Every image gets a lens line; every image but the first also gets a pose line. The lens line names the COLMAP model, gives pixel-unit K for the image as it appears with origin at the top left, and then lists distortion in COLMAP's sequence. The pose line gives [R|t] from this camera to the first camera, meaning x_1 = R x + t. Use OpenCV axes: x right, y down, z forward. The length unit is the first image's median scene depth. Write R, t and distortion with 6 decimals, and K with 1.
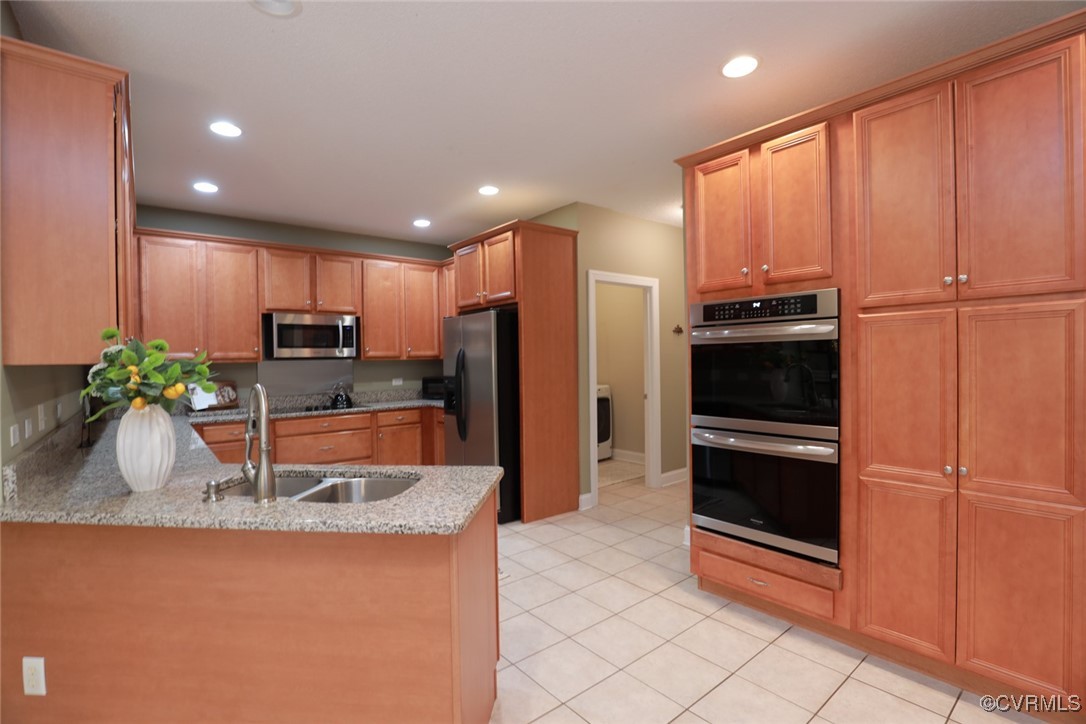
lens RADIAL K [[498.8, 0, 541.1], [0, 498.8, 363.1], [0, 0, 1]] dist [-0.029058, -0.000068]
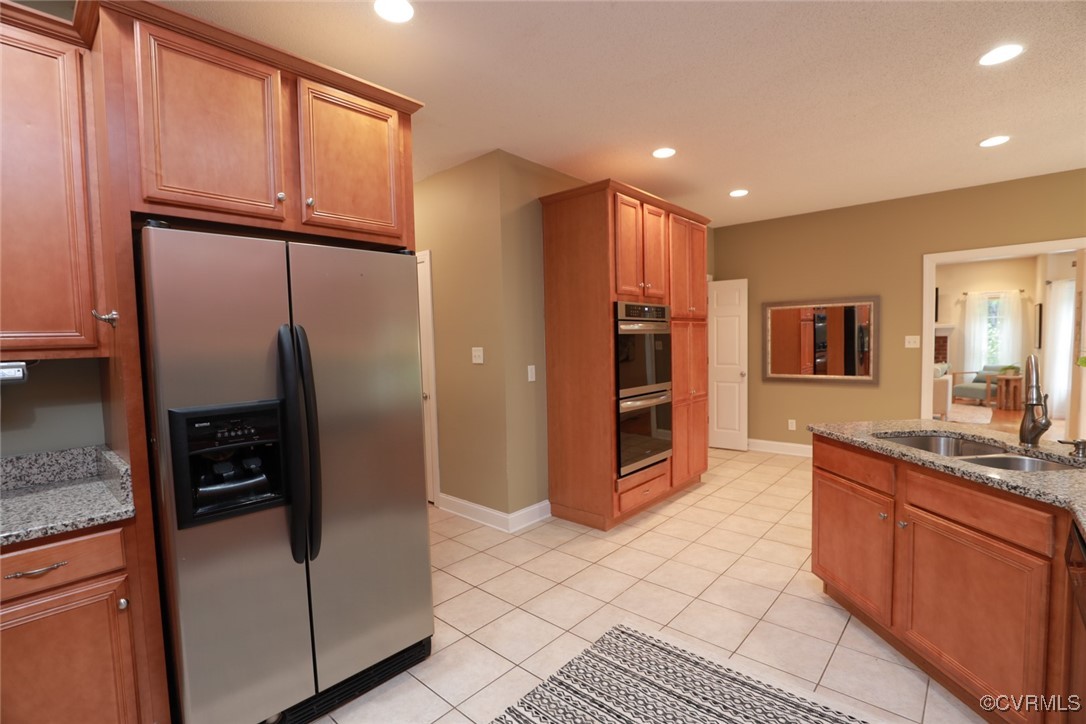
lens RADIAL K [[498.8, 0, 542.8], [0, 498.8, 364.0], [0, 0, 1]] dist [-0.029058, -0.000068]
pose [[-0.157170, -0.023982, 0.987280, -0.569645], [0.037074, 0.998857, 0.030165, -0.004131], [-0.986875, 0.041344, -0.156101, 0.867915]]
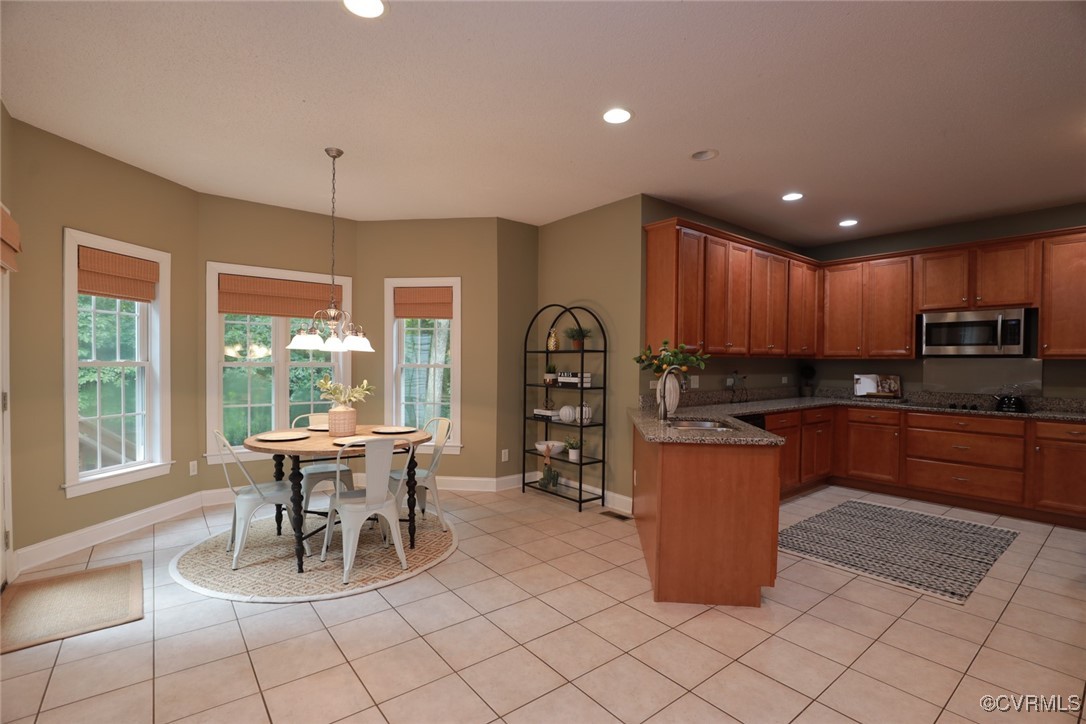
lens RADIAL K [[498.8, 0, 542.3], [0, 498.8, 365.7], [0, 0, 1]] dist [-0.029058, -0.000068]
pose [[-0.012006, 0.027751, -0.999543, 0.553925], [-0.017996, 0.999447, 0.027964, -0.002619], [0.999766, 0.018324, -0.011500, 0.184784]]
